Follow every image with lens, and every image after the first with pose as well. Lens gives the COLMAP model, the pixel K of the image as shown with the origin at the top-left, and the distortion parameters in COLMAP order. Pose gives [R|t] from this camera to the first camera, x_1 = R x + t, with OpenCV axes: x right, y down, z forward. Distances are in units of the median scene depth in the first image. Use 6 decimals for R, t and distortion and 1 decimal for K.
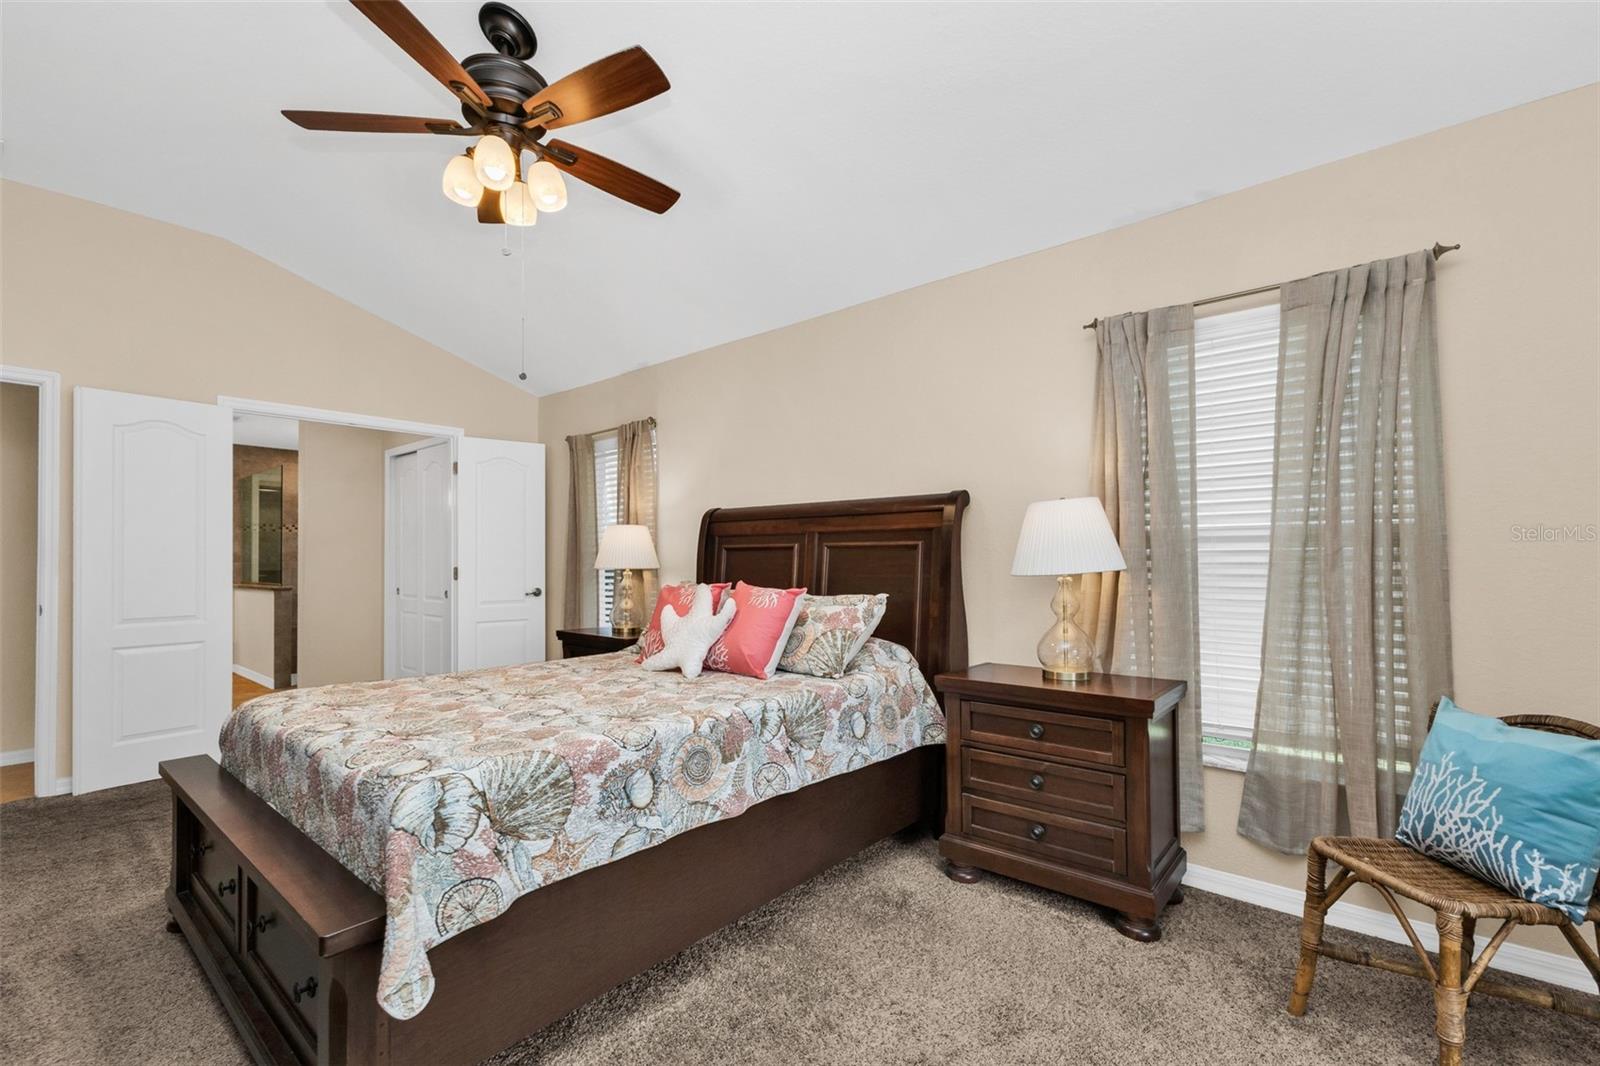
lens RADIAL K [[709.3, 0, 803.4], [0, 709.3, 549.0], [0, 0, 1]] dist [0.020424, 0.000198]
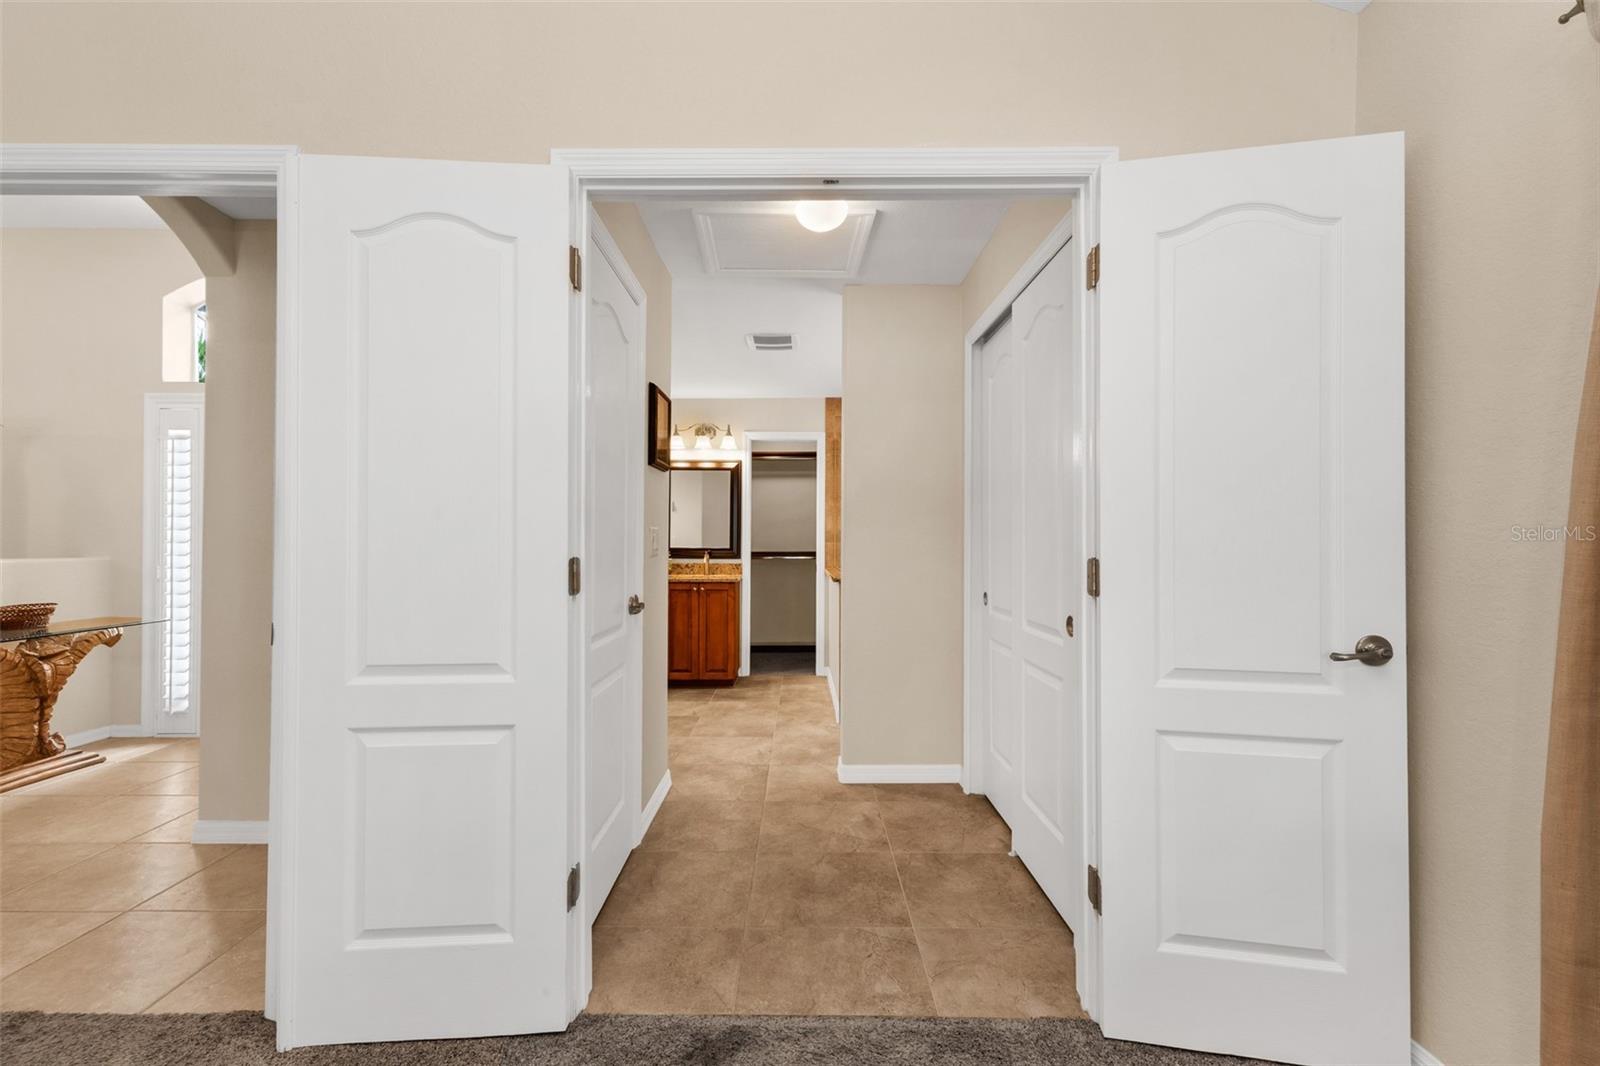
lens RADIAL K [[693.1, 0, 793.1], [0, 693.1, 539.5], [0, 0, 1]] dist [0.010735, -0.000151]
pose [[0.645061, 0.005072, -0.764114, -0.569208], [0.004505, 0.999935, 0.010440, 0.022235], [0.764118, -0.010177, 0.644997, 1.177646]]
